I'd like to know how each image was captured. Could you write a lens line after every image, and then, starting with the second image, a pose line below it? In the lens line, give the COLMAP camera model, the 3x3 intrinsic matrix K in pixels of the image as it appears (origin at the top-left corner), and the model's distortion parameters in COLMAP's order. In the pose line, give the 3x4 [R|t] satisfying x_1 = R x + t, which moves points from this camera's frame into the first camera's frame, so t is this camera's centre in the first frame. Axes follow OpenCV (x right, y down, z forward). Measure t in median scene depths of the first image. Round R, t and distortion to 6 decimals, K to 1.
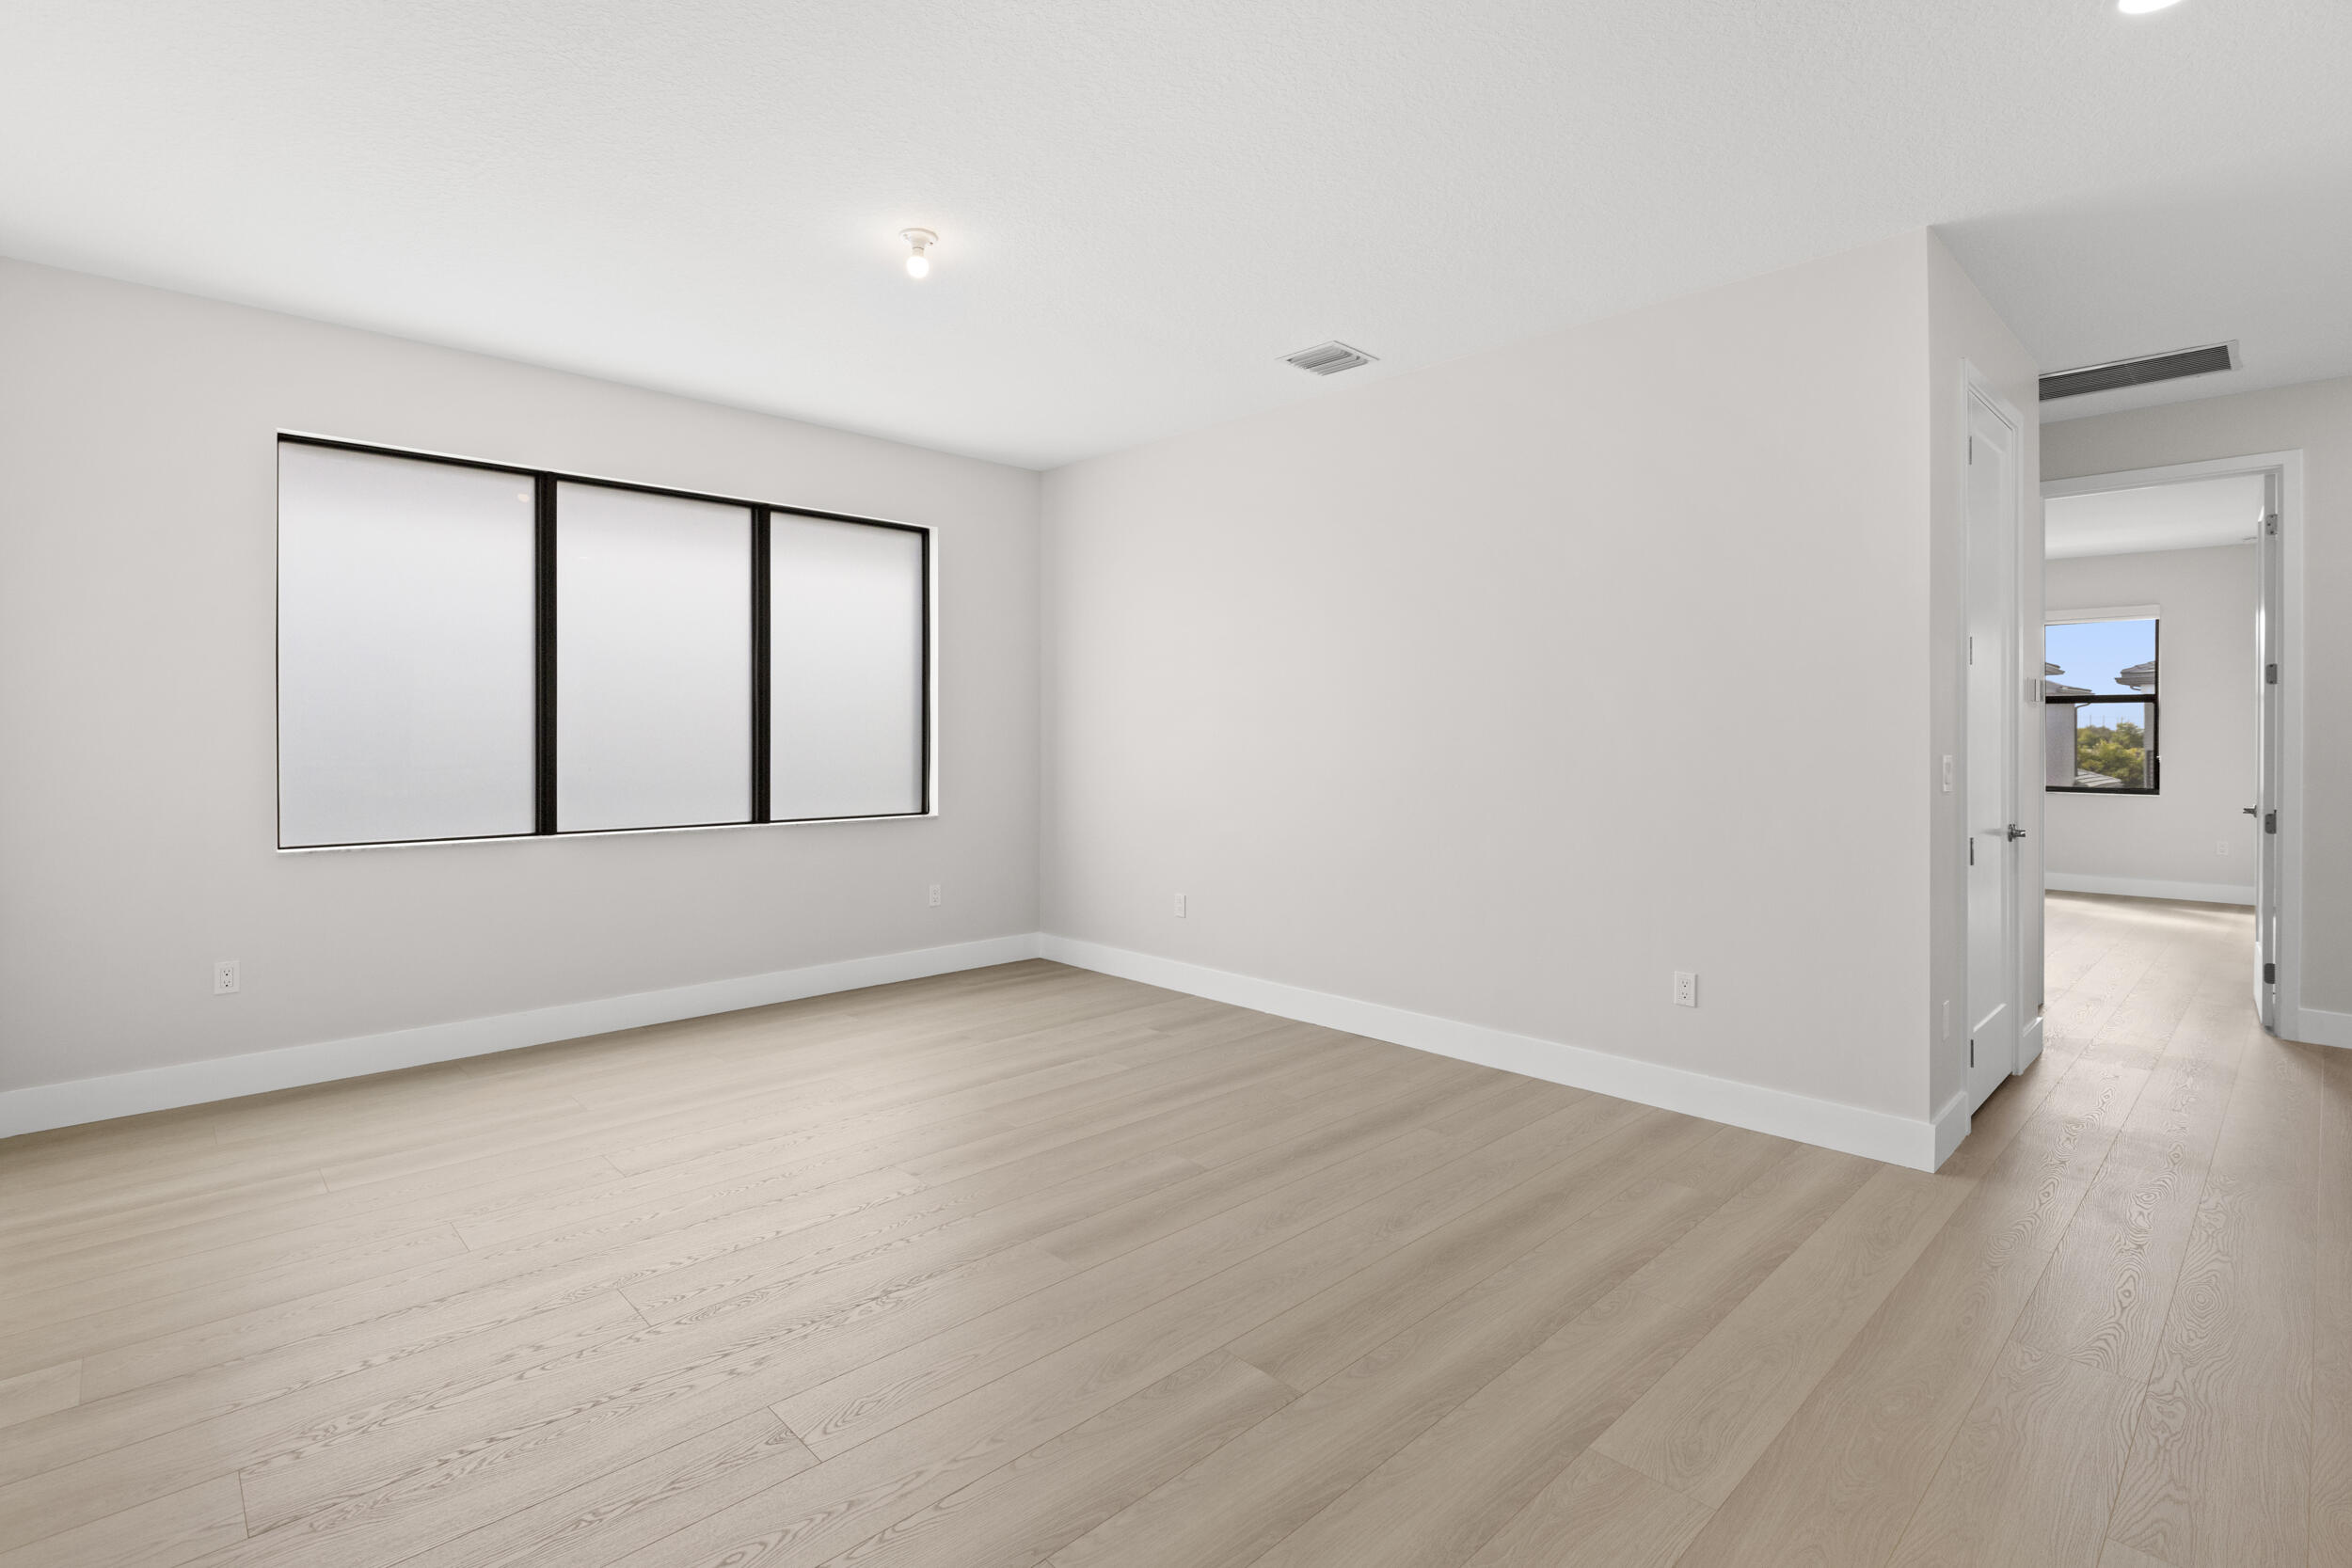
lens RADIAL K [[1099.3, 0, 1169.3], [0, 1099.3, 742.9], [0, 0, 1]] dist [0.000691, -0.000067]
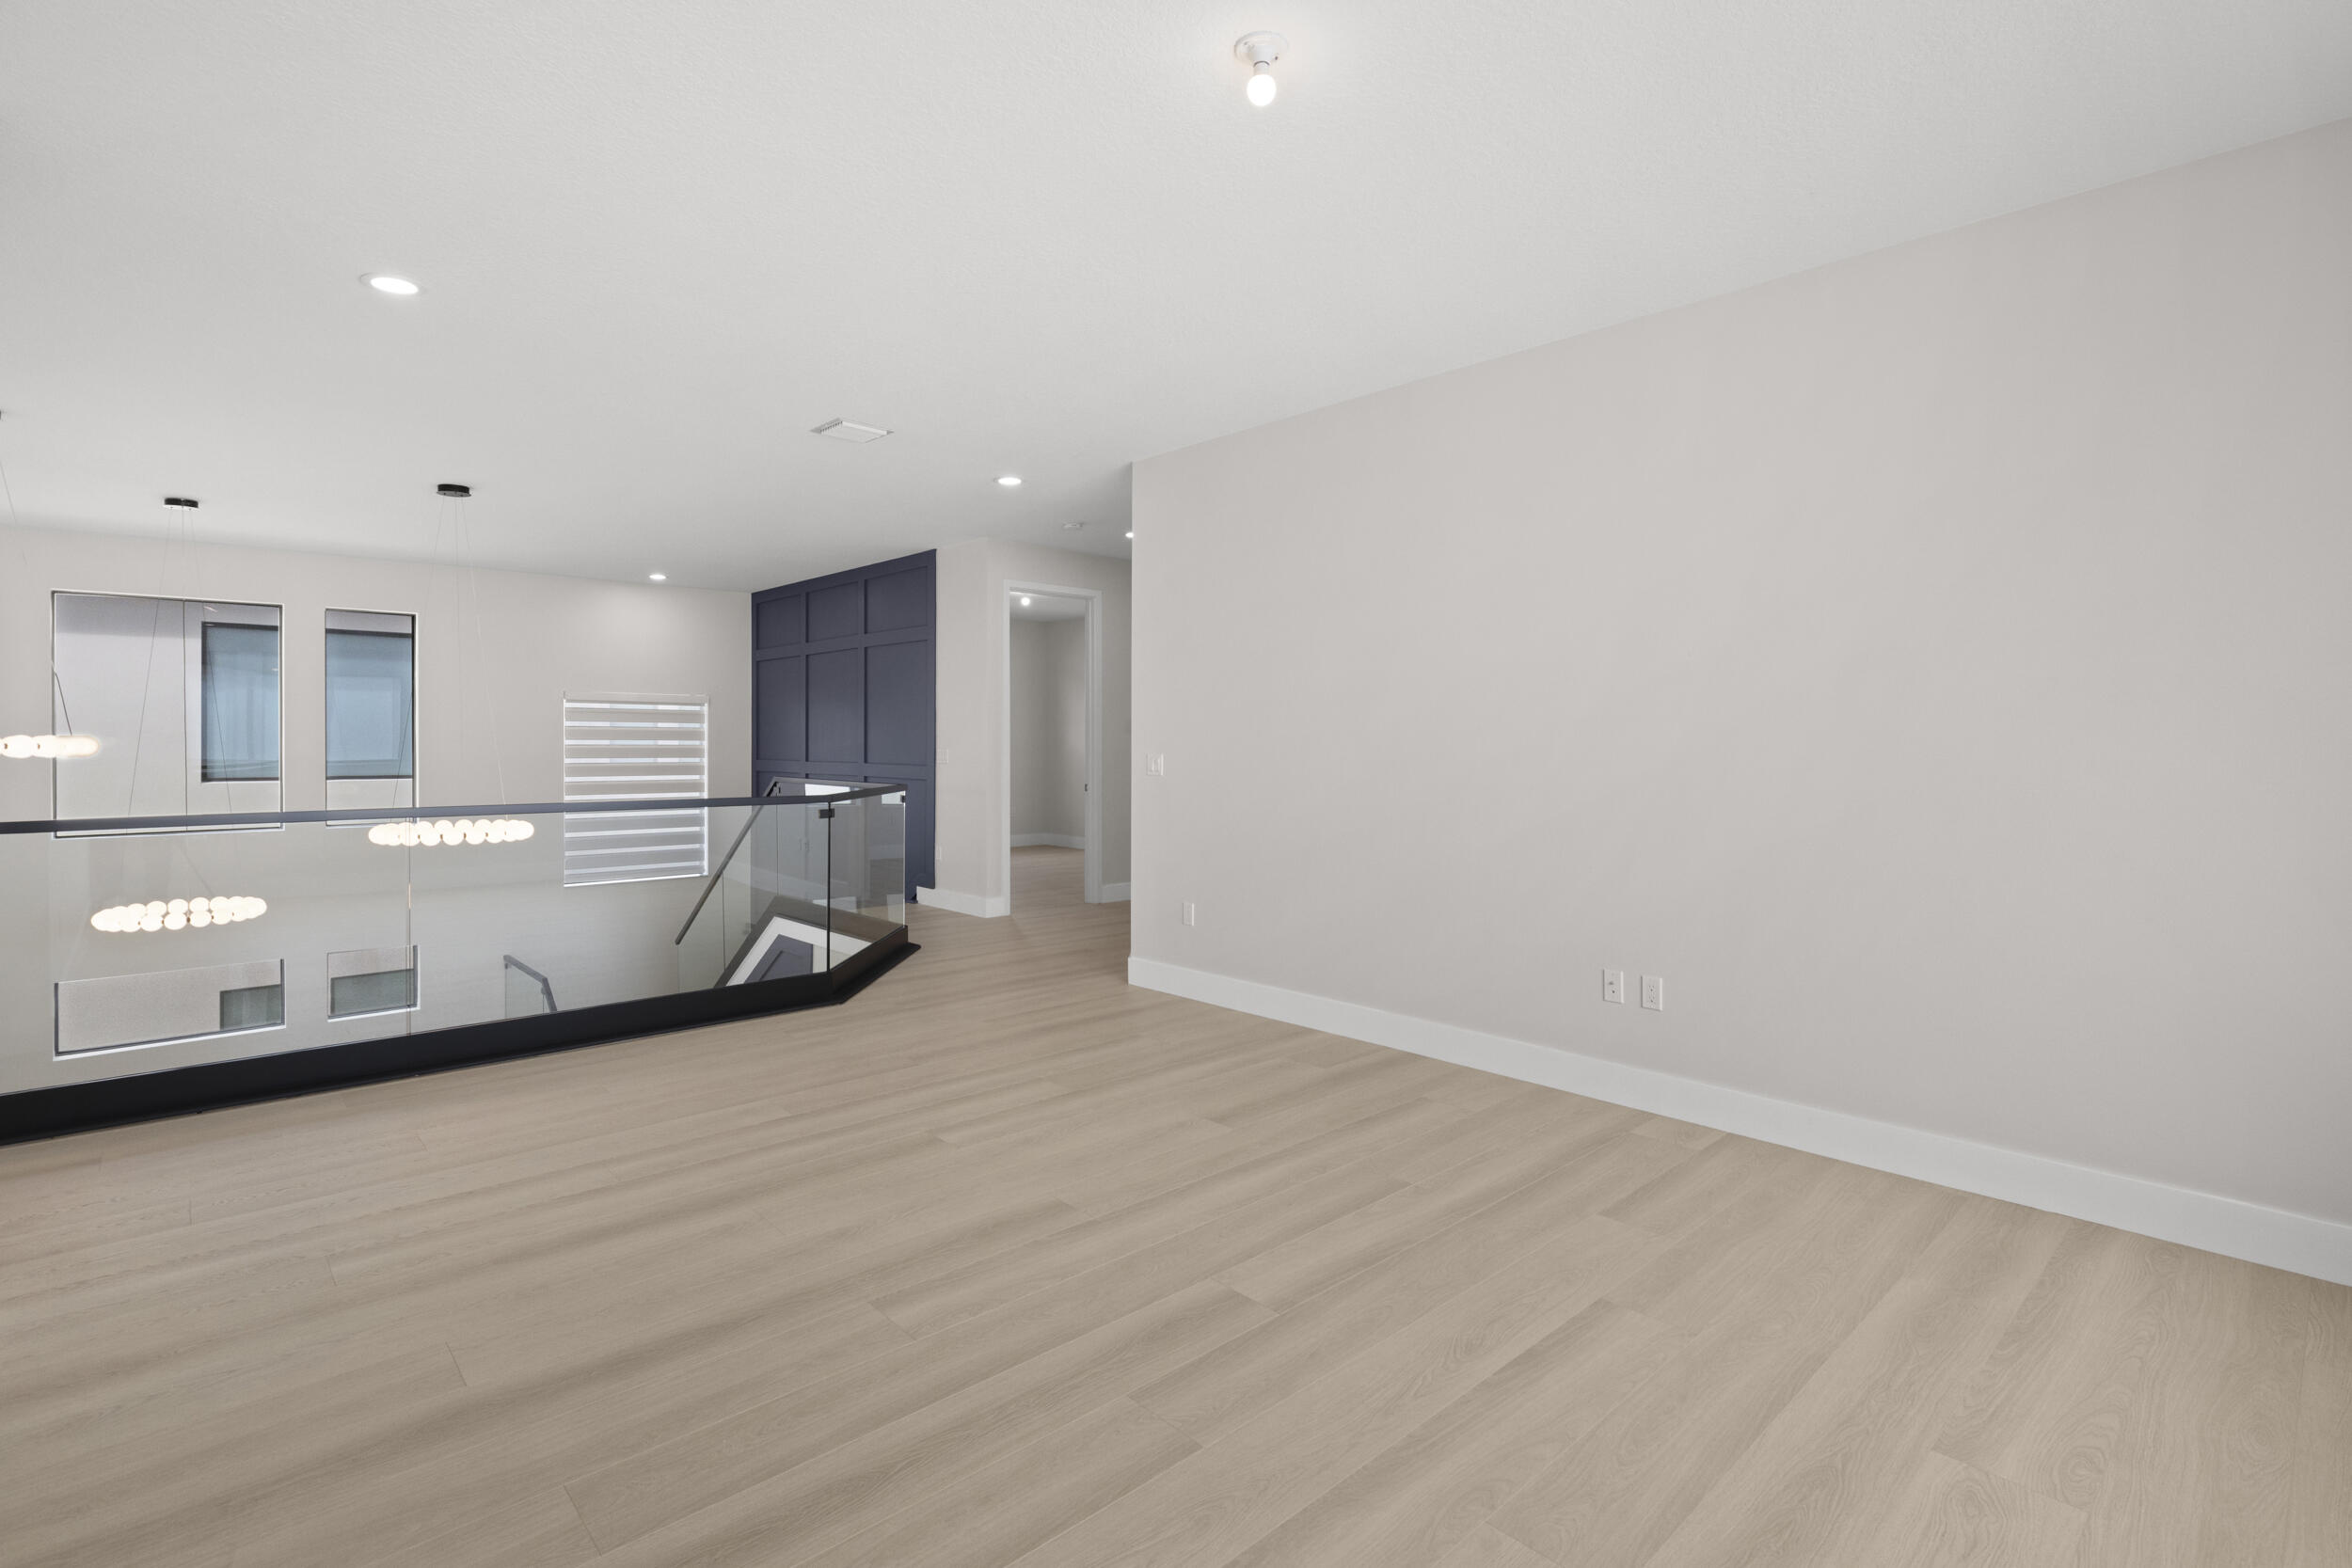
lens RADIAL K [[1106.9, 0, 1167.8], [0, 1106.9, 771.9], [0, 0, 1]] dist [-0.000855, -0.000051]
pose [[-0.999693, -0.002693, 0.024645, -0.219897], [-0.001735, 0.999246, 0.038791, -0.022457], [-0.024731, 0.038737, -0.998943, 1.987198]]
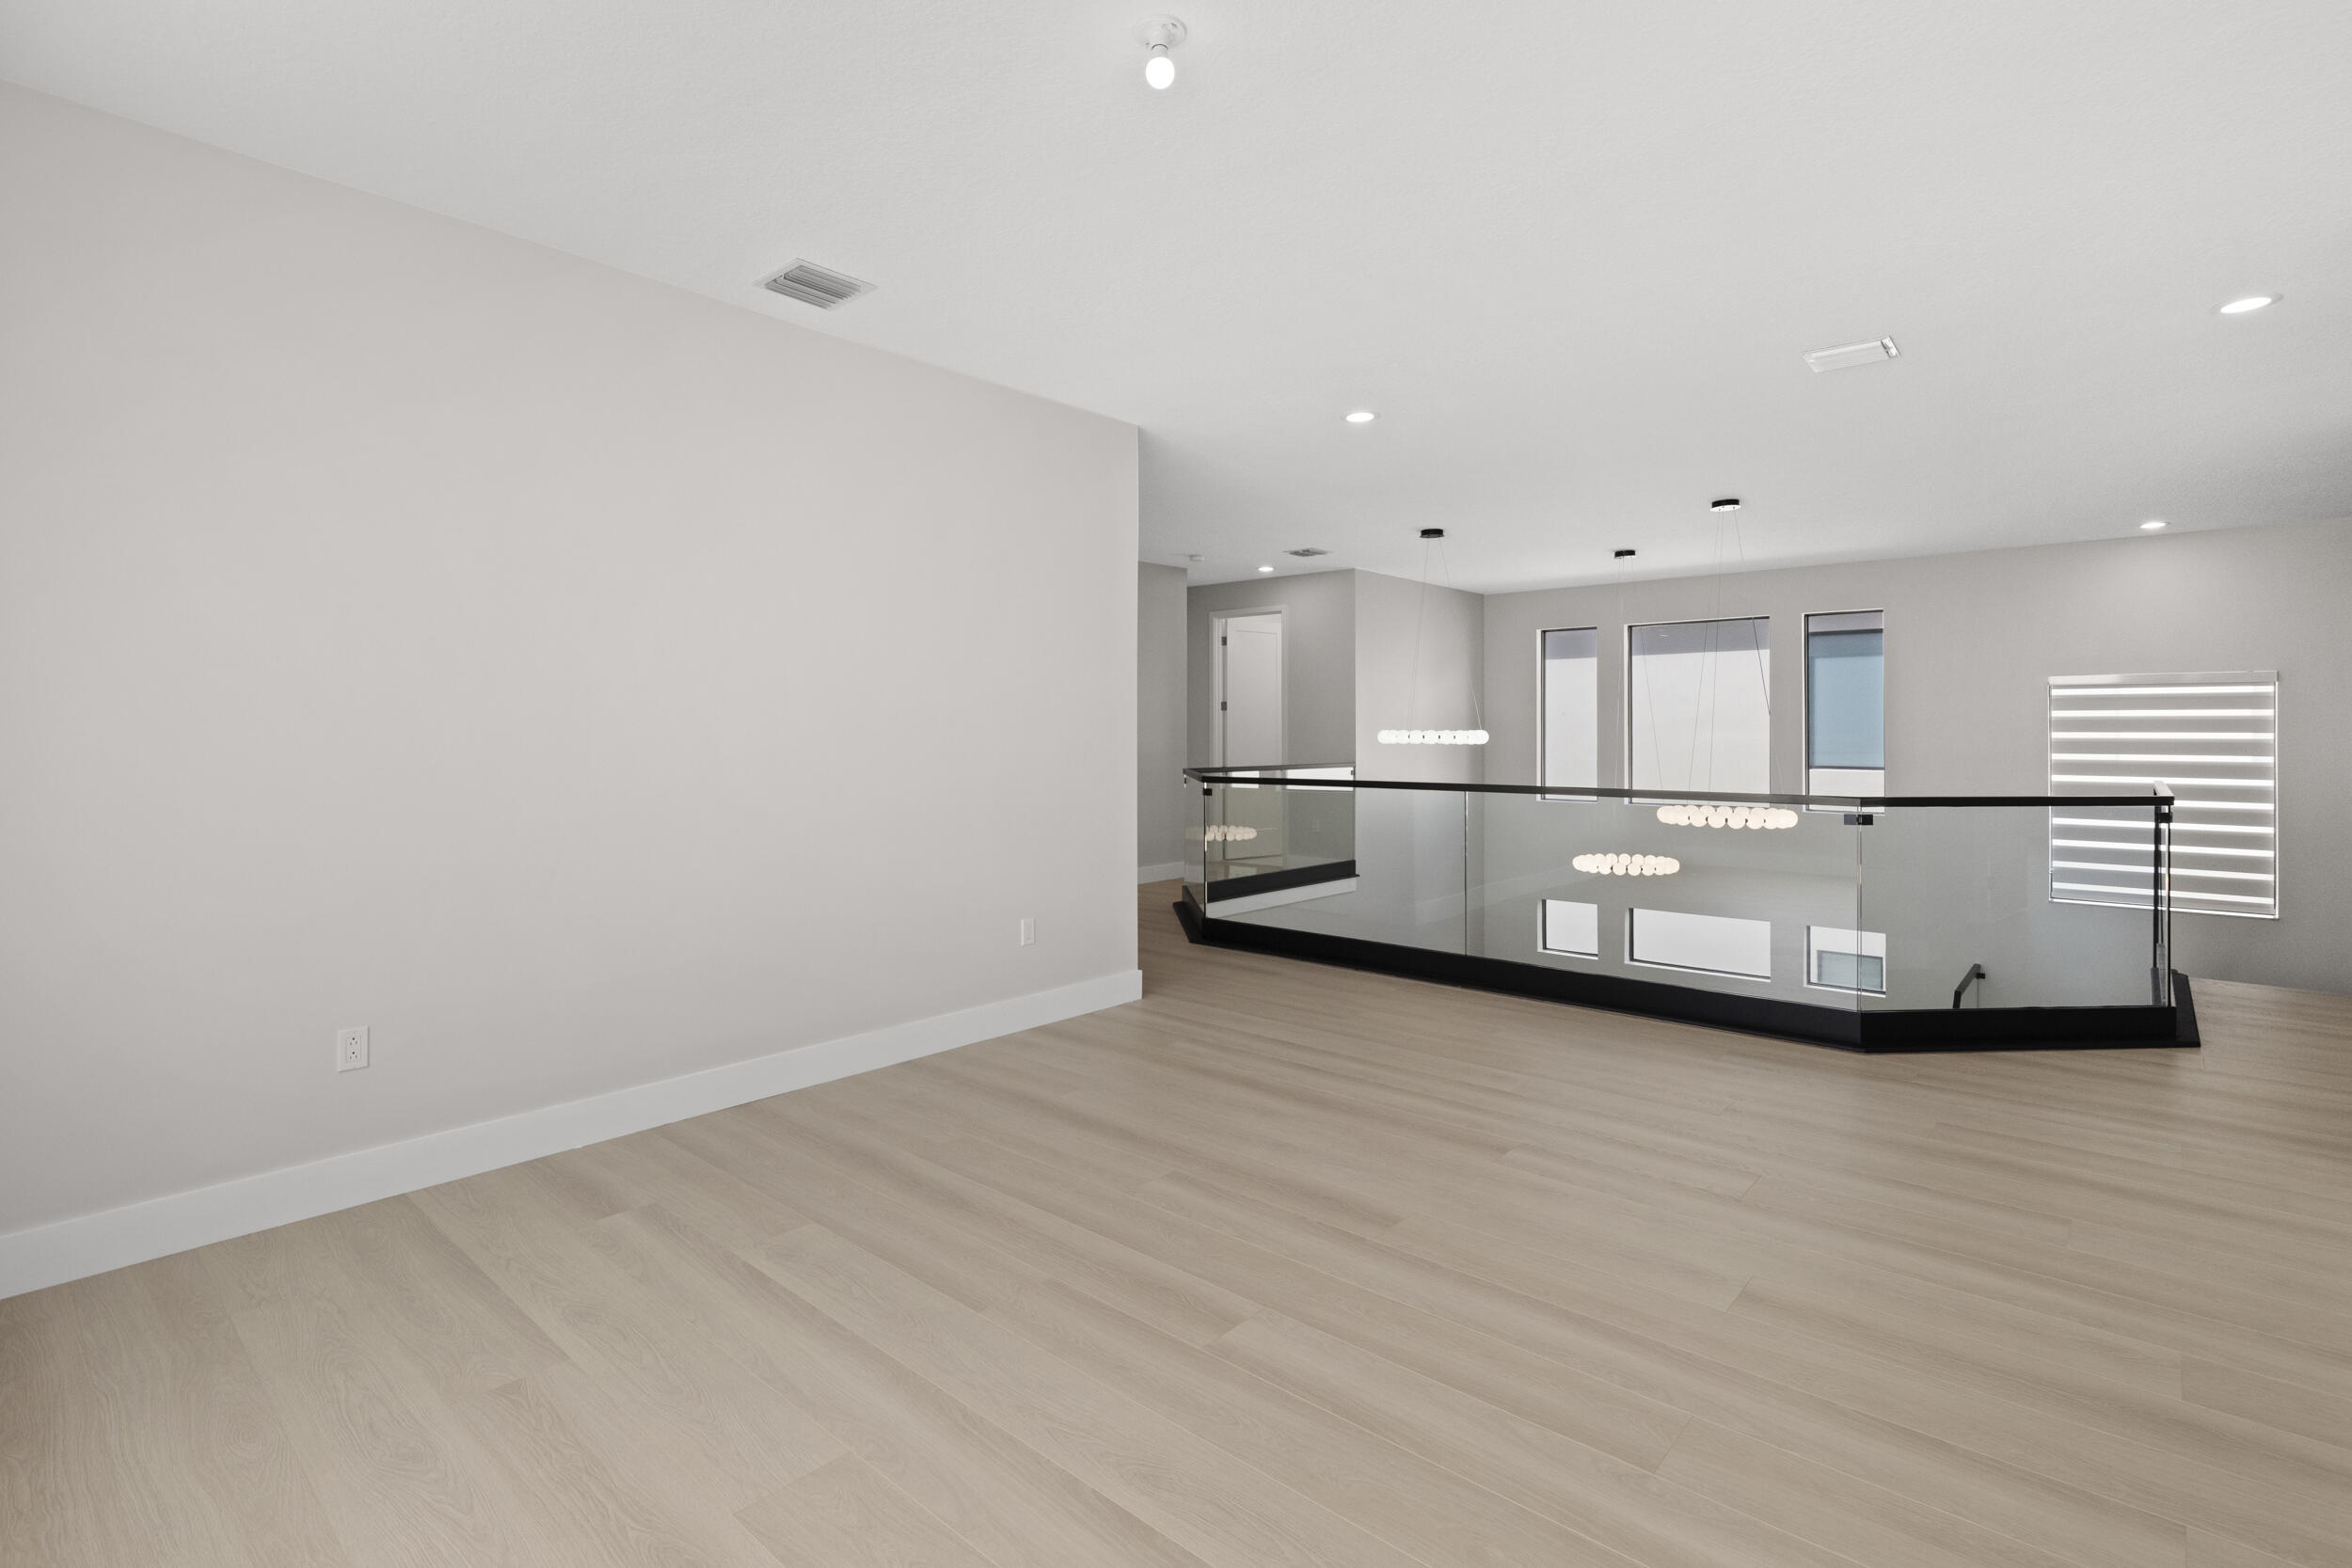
lens RADIAL K [[1120.1, 0, 1174.3], [0, 1120.1, 762.1], [0, 0, 1]] dist [-0.001229, 0.000864]
pose [[-0.068487, -0.025900, 0.997316, -1.093006], [0.011992, 0.999569, 0.026782, -0.013368], [-0.997580, 0.013794, -0.068147, 1.199465]]
